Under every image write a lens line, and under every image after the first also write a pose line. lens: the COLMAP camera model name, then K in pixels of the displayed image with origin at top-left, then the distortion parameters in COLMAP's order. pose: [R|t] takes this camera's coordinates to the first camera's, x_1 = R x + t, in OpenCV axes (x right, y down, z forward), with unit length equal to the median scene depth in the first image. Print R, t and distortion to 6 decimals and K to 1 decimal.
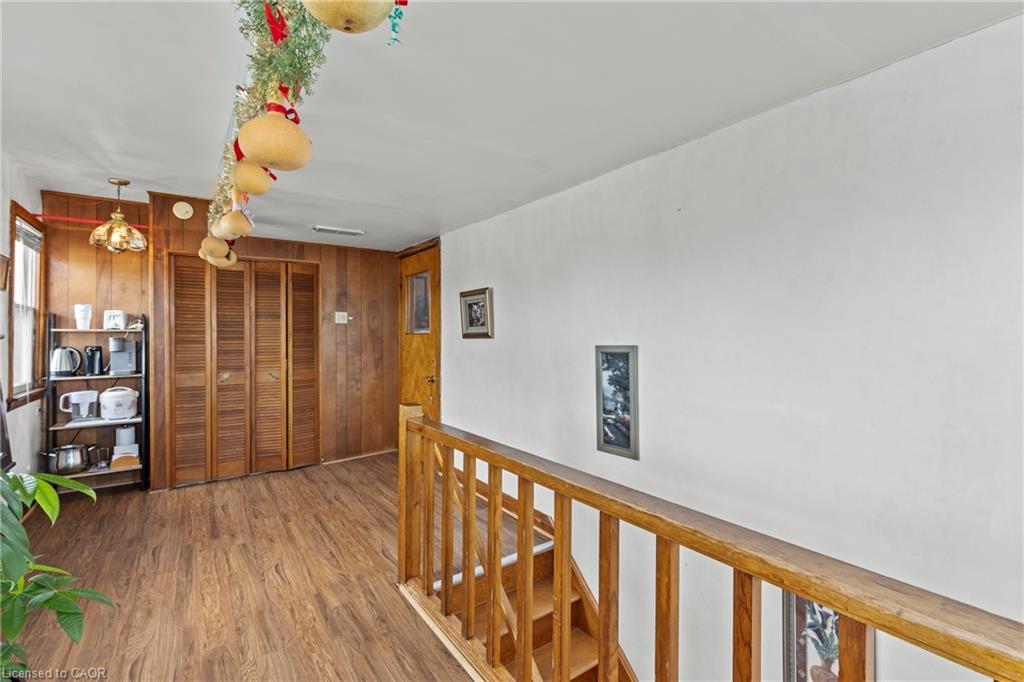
lens RADIAL K [[455.7, 0, 502.7], [0, 455.7, 338.1], [0, 0, 1]] dist [0.007428, 0.000198]
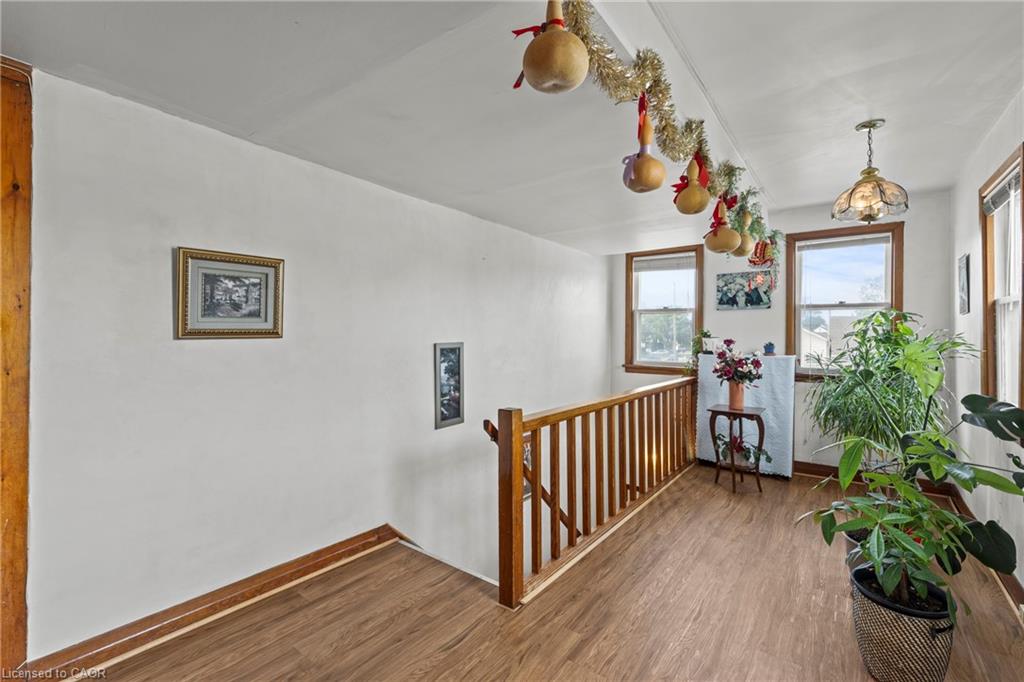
lens RADIAL K [[455.7, 0, 502.7], [0, 455.7, 338.1], [0, 0, 1]] dist [0.007428, 0.000198]
pose [[-0.308745, -0.005121, 0.951131, -1.033120], [0.000147, 0.999985, 0.005432, -0.003976], [-0.951145, 0.001817, -0.308740, 1.245536]]
